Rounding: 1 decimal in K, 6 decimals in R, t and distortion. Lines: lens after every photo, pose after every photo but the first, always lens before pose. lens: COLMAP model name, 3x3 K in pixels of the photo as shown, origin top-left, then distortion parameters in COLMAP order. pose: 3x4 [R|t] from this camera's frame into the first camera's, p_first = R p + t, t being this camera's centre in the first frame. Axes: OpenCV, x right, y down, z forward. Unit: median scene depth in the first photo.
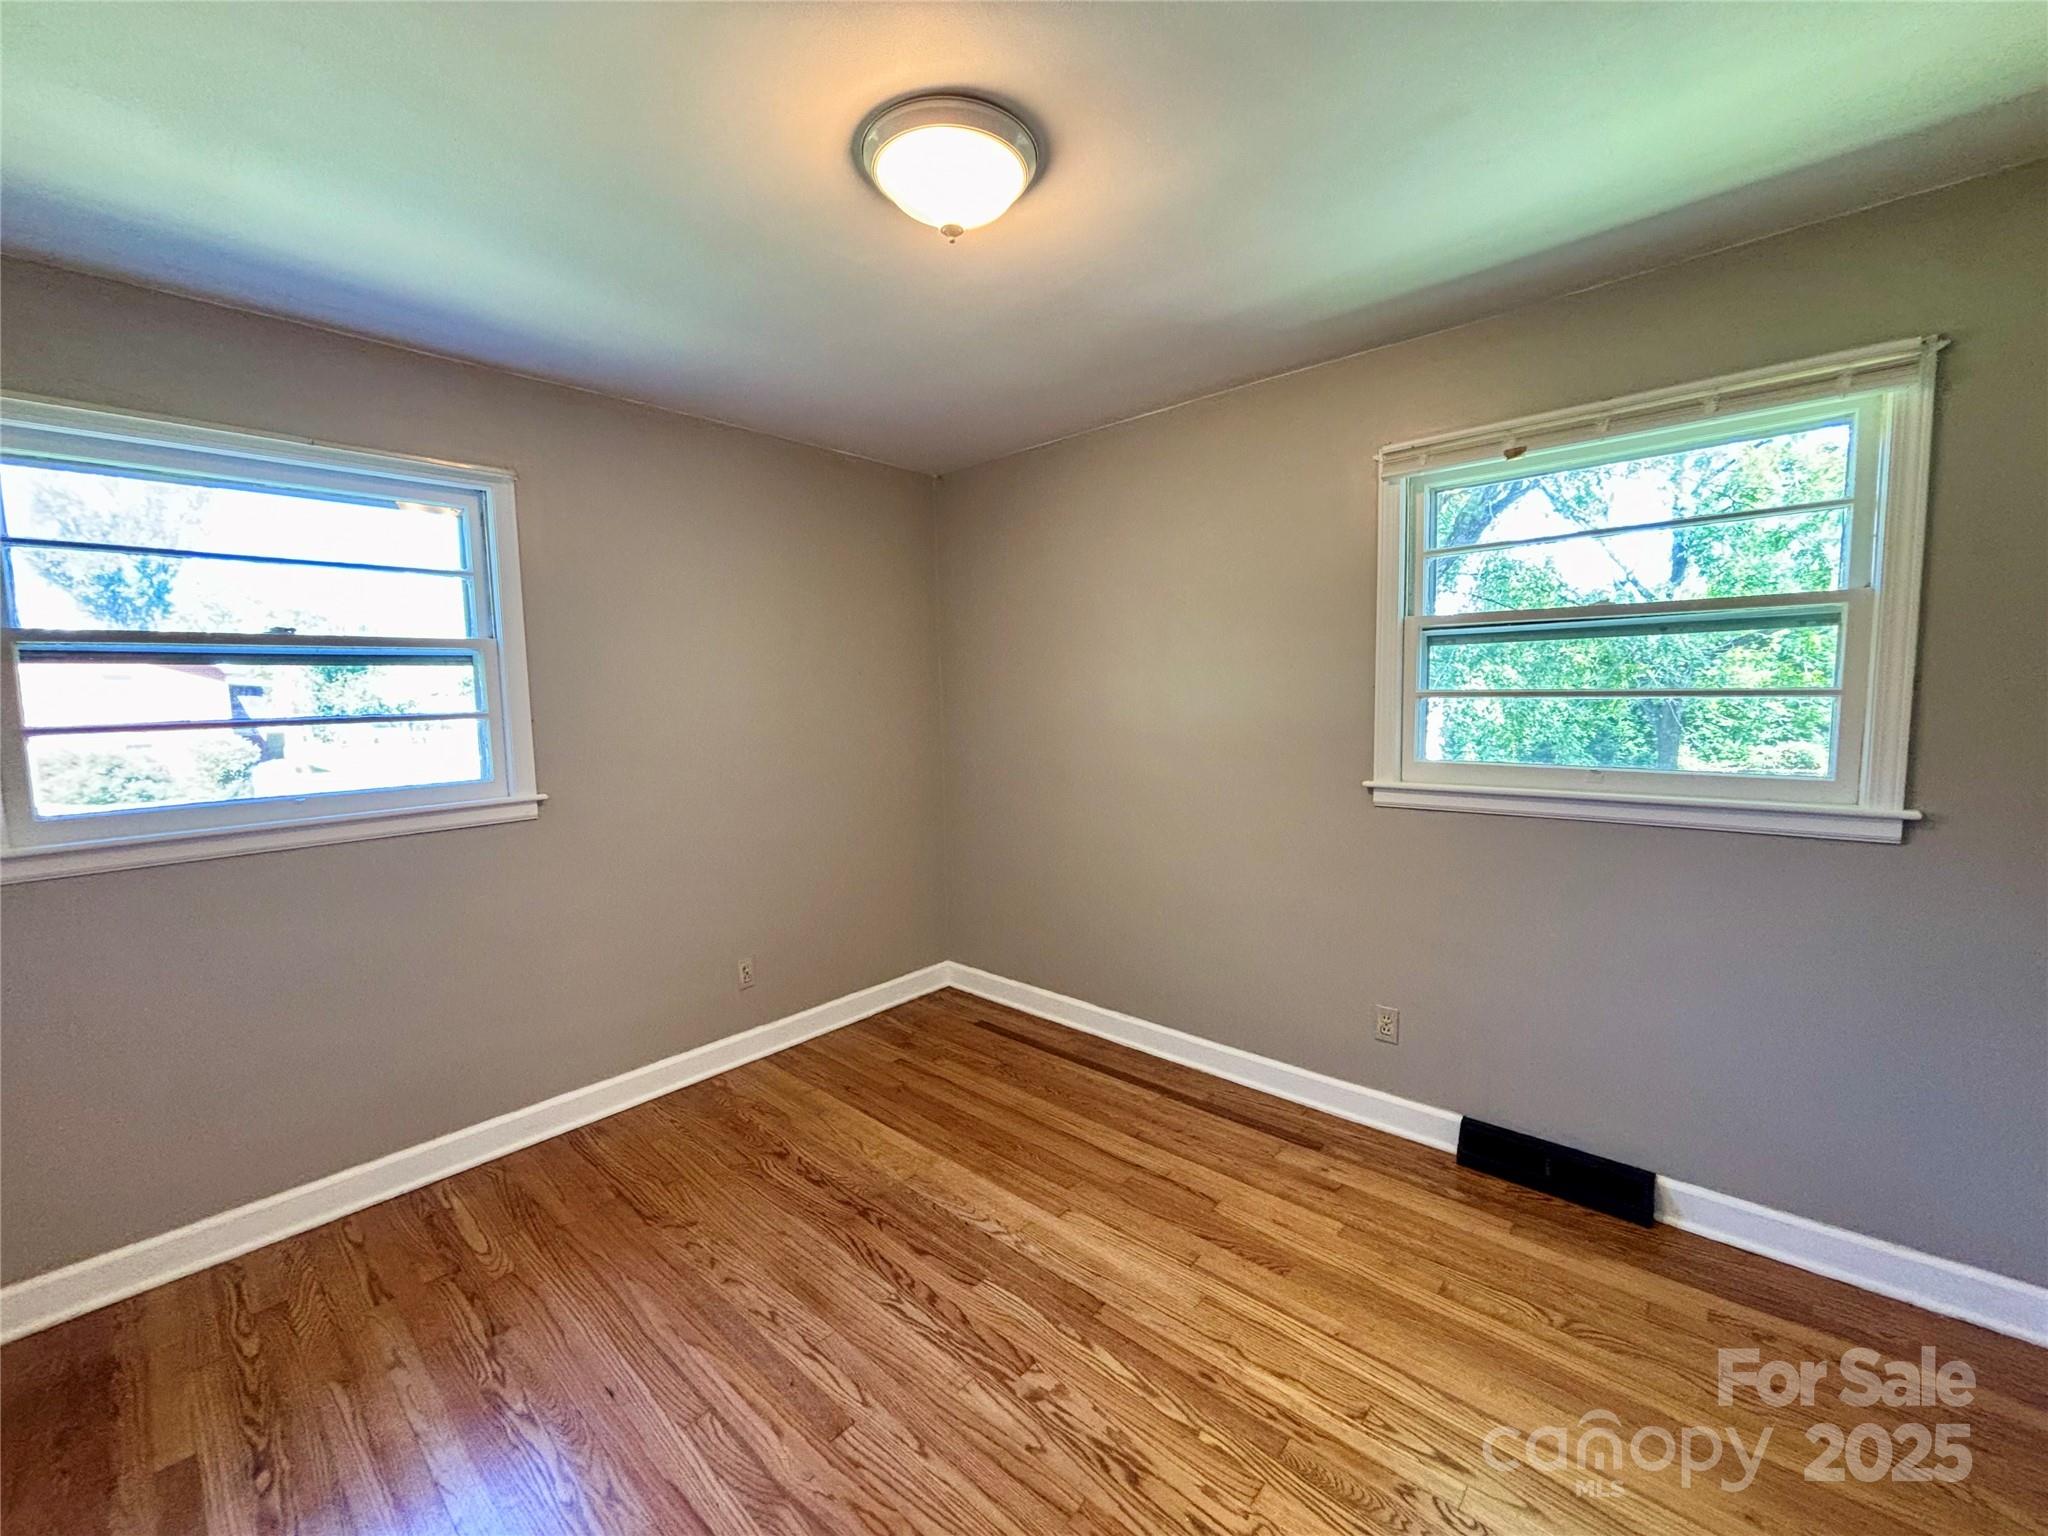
lens RADIAL K [[823.5, 0, 1017.3], [0, 823.5, 765.8], [0, 0, 1]] dist [0.000514, 0.000306]
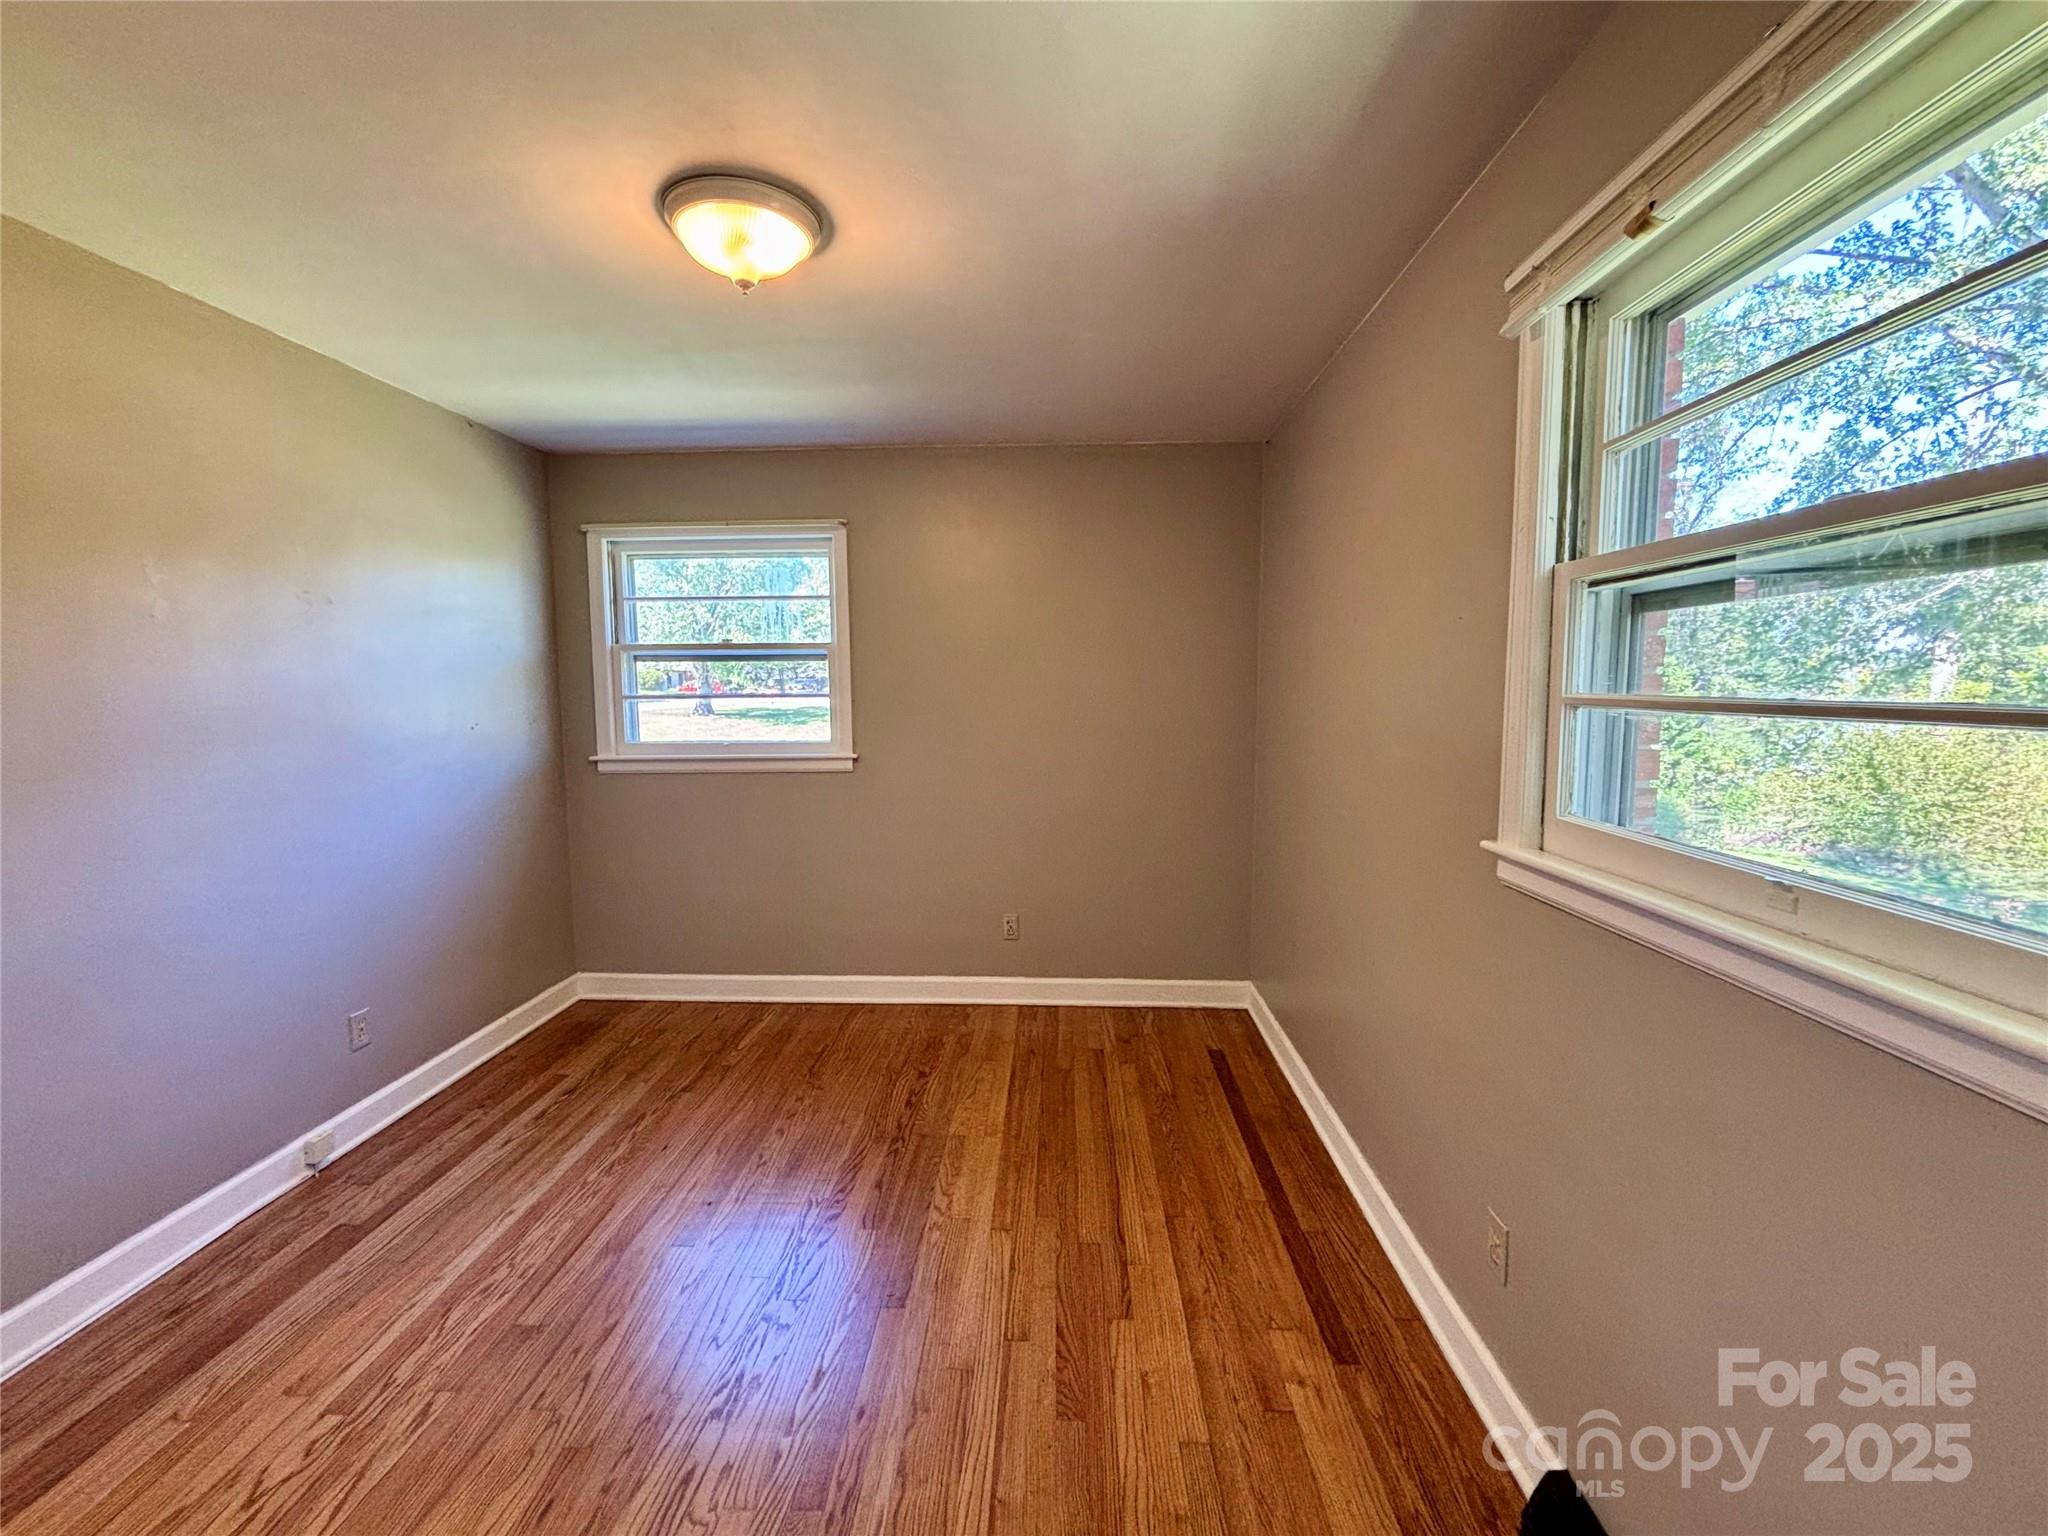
lens RADIAL K [[827.6, 0, 1024.0], [0, 827.6, 768.0], [0, 0, 1]] dist [0.009217, -0.000020]
pose [[0.635982, 0.093177, -0.766058, 0.701325], [-0.076111, 0.995418, 0.057887, -0.046599], [0.767942, 0.021491, 0.640159, 0.356877]]
